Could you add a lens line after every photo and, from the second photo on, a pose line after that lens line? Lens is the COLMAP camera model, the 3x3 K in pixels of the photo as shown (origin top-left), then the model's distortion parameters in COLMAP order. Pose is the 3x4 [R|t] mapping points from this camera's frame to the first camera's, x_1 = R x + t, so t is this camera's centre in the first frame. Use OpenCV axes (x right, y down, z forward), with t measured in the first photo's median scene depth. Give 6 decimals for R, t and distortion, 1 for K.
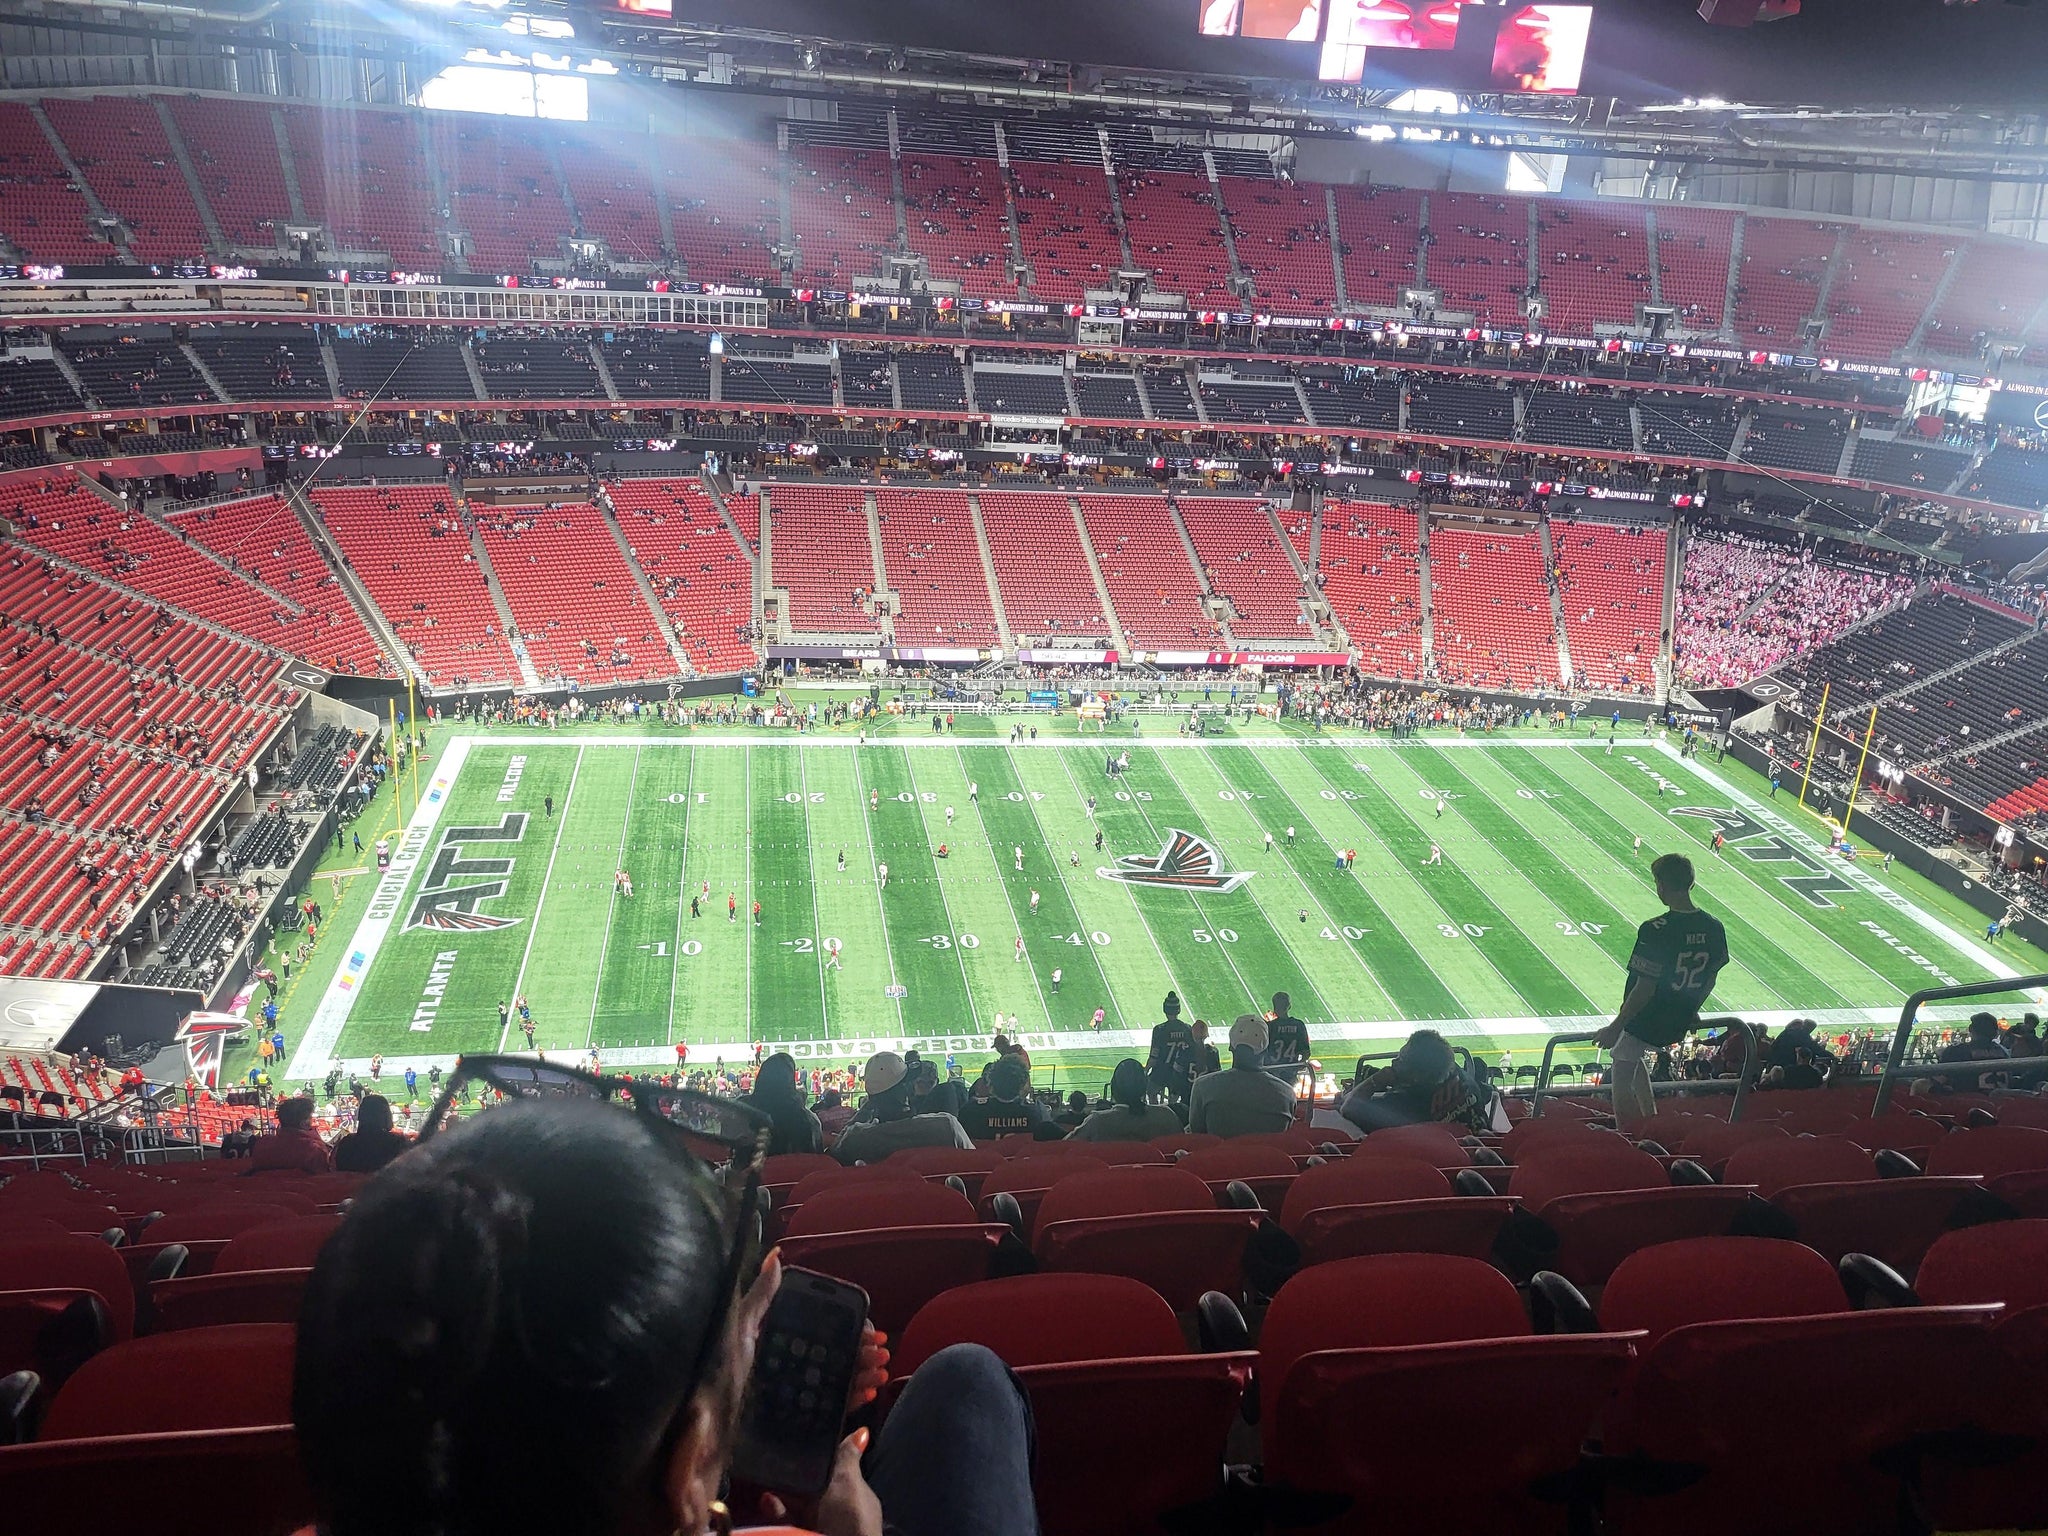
lens RADIAL K [[1570.8, 0, 1034.7], [0, 1570.8, 745.5], [0, 0, 1]] dist [0.050311, -0.012692]
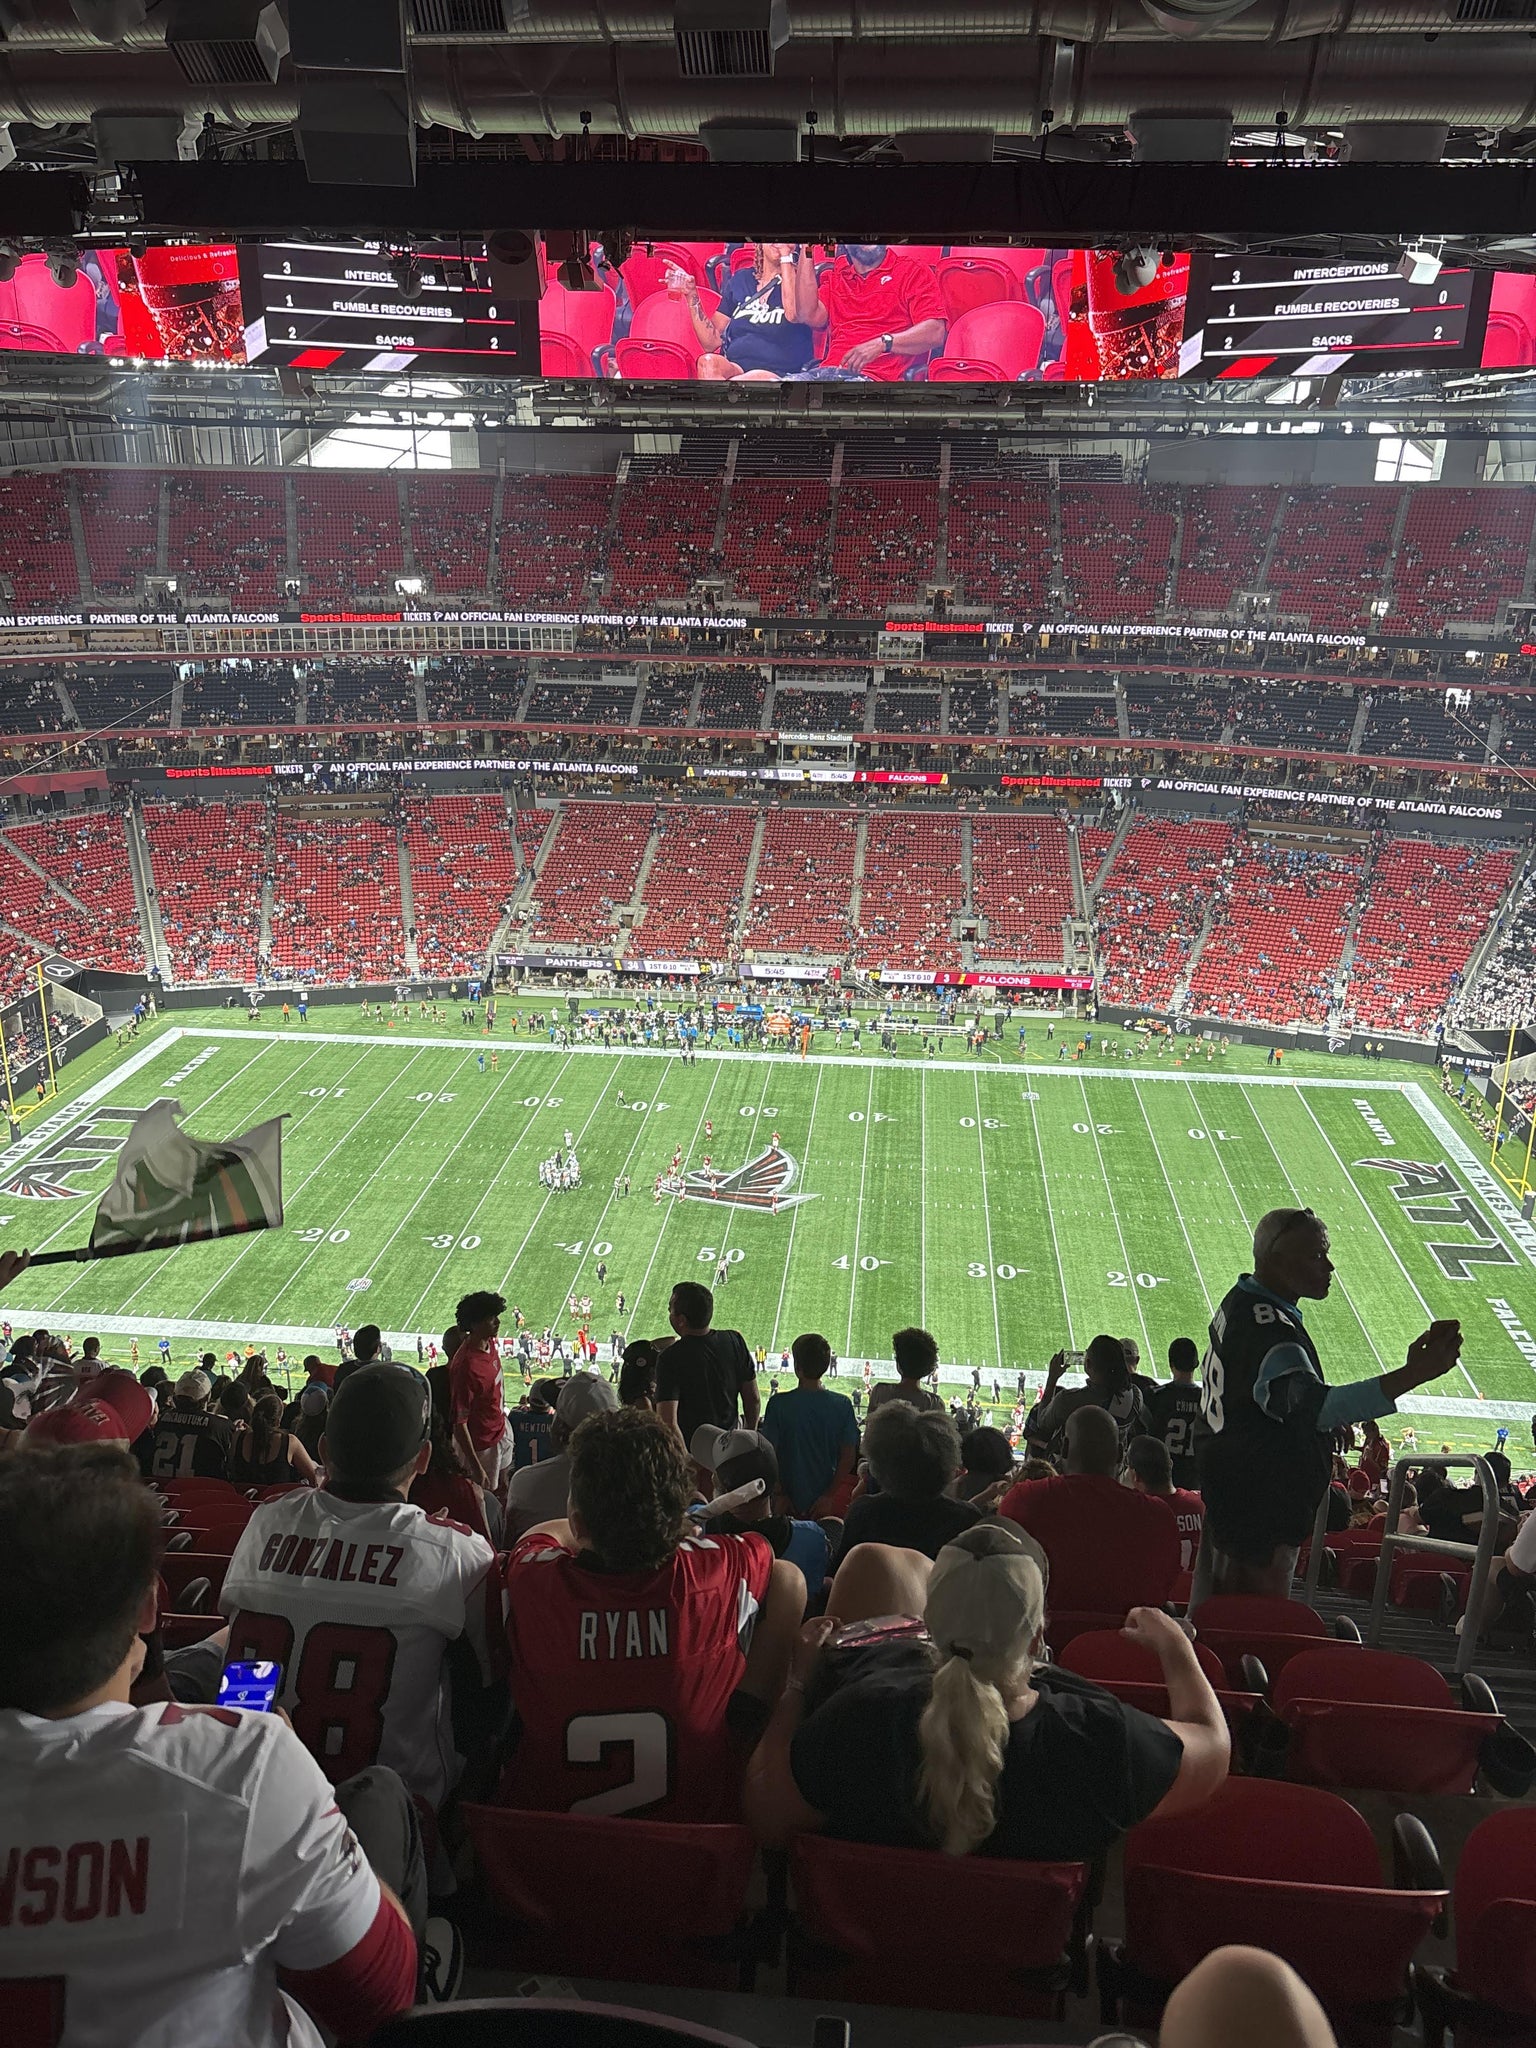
lens RADIAL K [[1557.6, 0, 768.0], [0, 1557.6, 1024.0], [0, 0, 1]] dist [0.029157, 0.004249]
pose [[0.962533, 0.035967, -0.268770, 0.267403], [-0.044126, 0.998729, -0.024376, 0.000278], [0.267551, 0.035323, 0.962896, 0.055399]]
